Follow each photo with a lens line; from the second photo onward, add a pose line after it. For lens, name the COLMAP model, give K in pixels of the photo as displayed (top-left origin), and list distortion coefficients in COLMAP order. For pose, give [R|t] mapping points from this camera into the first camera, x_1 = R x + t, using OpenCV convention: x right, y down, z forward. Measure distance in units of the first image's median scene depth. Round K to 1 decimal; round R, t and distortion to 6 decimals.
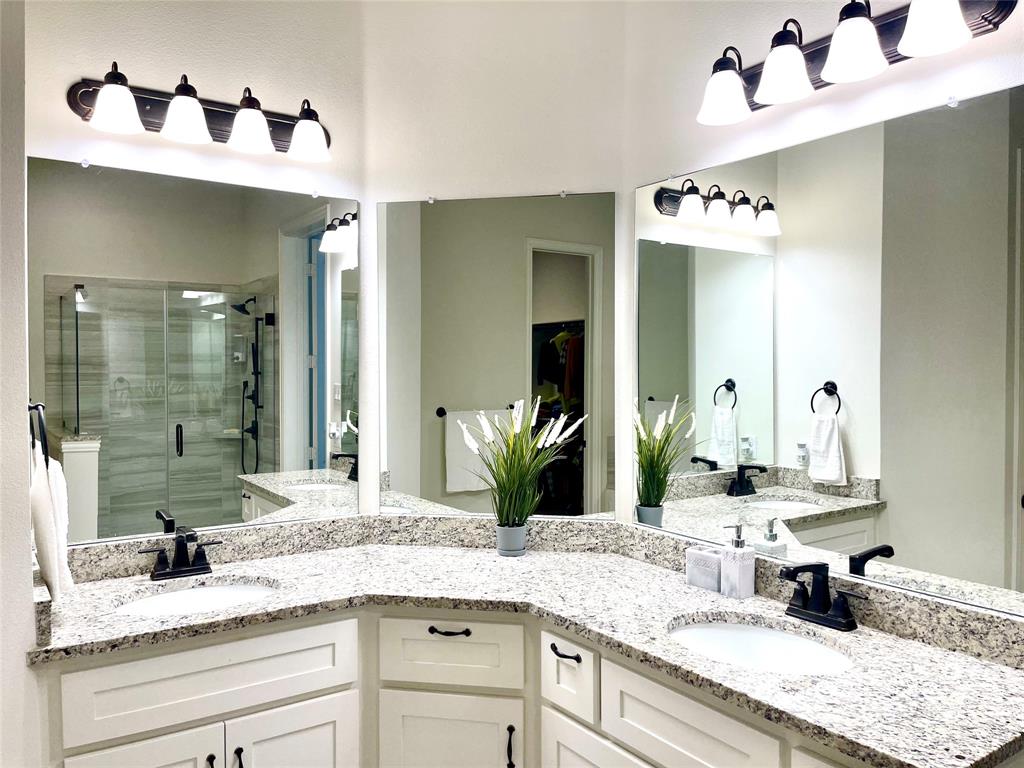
lens RADIAL K [[783.5, 0, 516.0], [0, 783.5, 382.3], [0, 0, 1]] dist [0.021181, -0.041841]
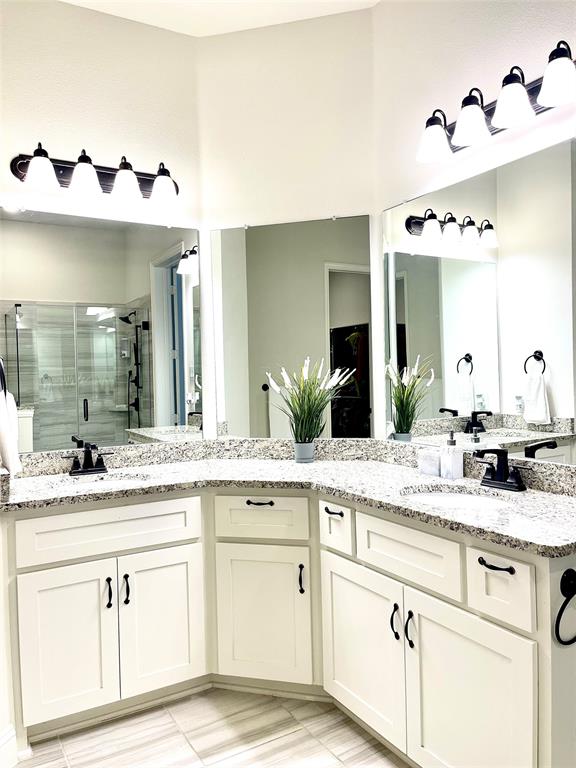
lens RADIAL K [[587.6, 0, 286.4], [0, 587.6, 382.6], [0, 0, 1]] dist [0.021181, -0.041841]
pose [[0.996806, -0.022966, -0.076484, 0.049264], [0.022719, 0.999734, -0.004091, 0.073683], [0.076557, 0.002340, 0.997062, -0.113030]]
